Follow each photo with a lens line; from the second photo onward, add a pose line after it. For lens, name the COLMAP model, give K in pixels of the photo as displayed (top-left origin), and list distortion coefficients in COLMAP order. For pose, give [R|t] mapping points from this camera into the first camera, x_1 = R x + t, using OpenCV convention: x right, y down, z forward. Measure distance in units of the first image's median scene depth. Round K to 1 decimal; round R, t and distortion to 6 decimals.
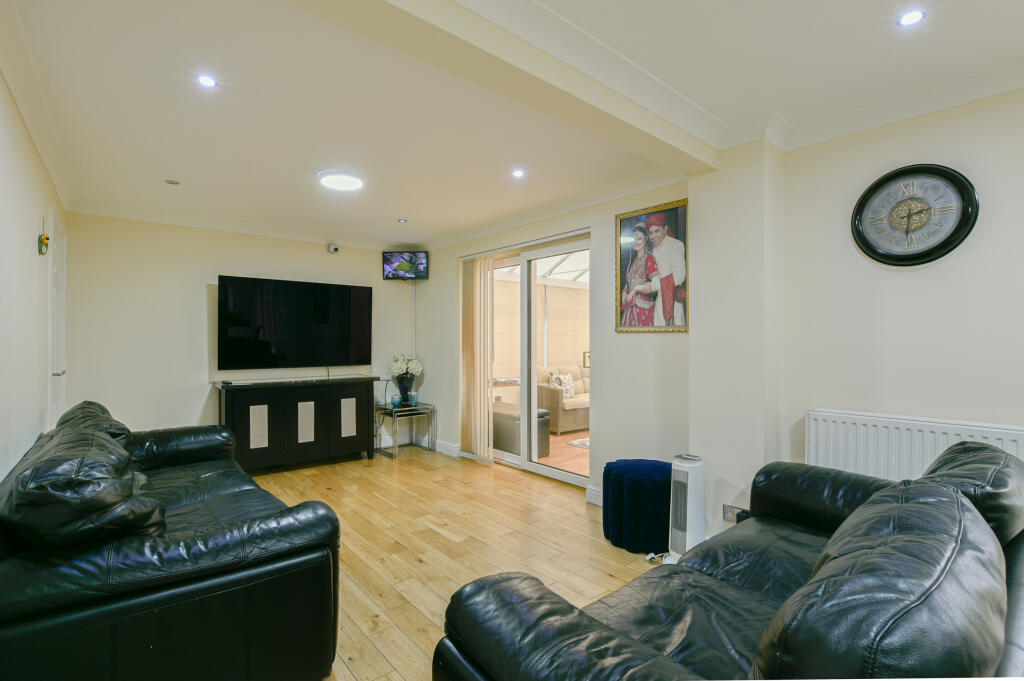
lens RADIAL K [[470.0, 0, 512.0], [0, 470.0, 340.5], [0, 0, 1]] dist [-0.030390, -0.000076]
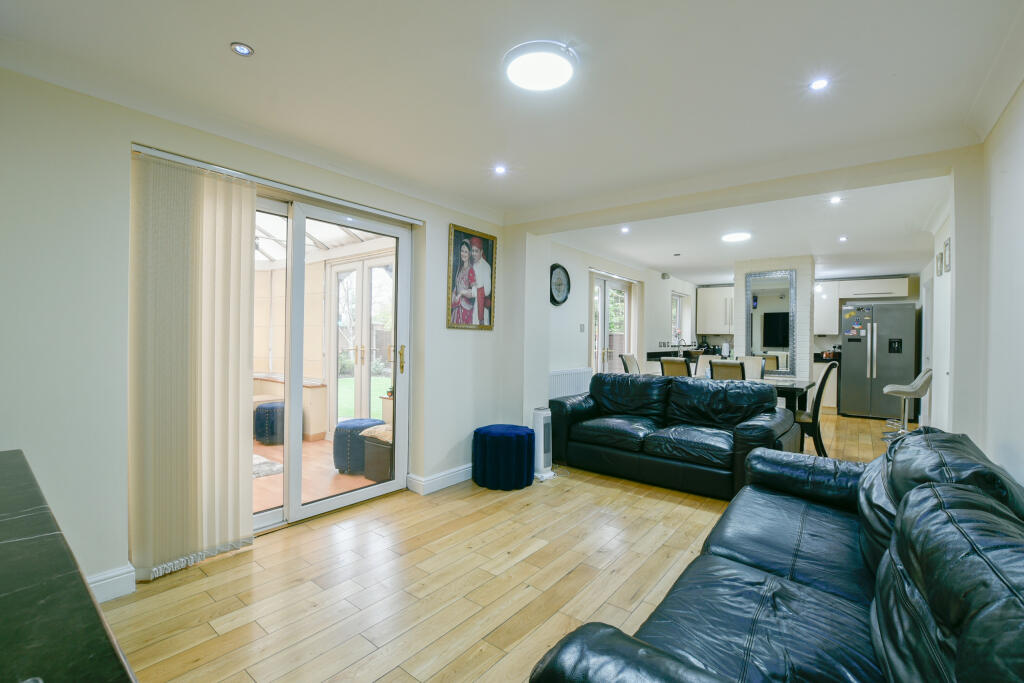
lens RADIAL K [[445.4, 0, 509.2], [0, 445.4, 339.3], [0, 0, 1]] dist [-0.027188, -0.000122]
pose [[-0.185702, -0.007380, 0.982578, -0.908248], [-0.016714, 0.999851, 0.004351, 0.002580], [-0.982464, -0.015615, -0.185797, 1.128042]]
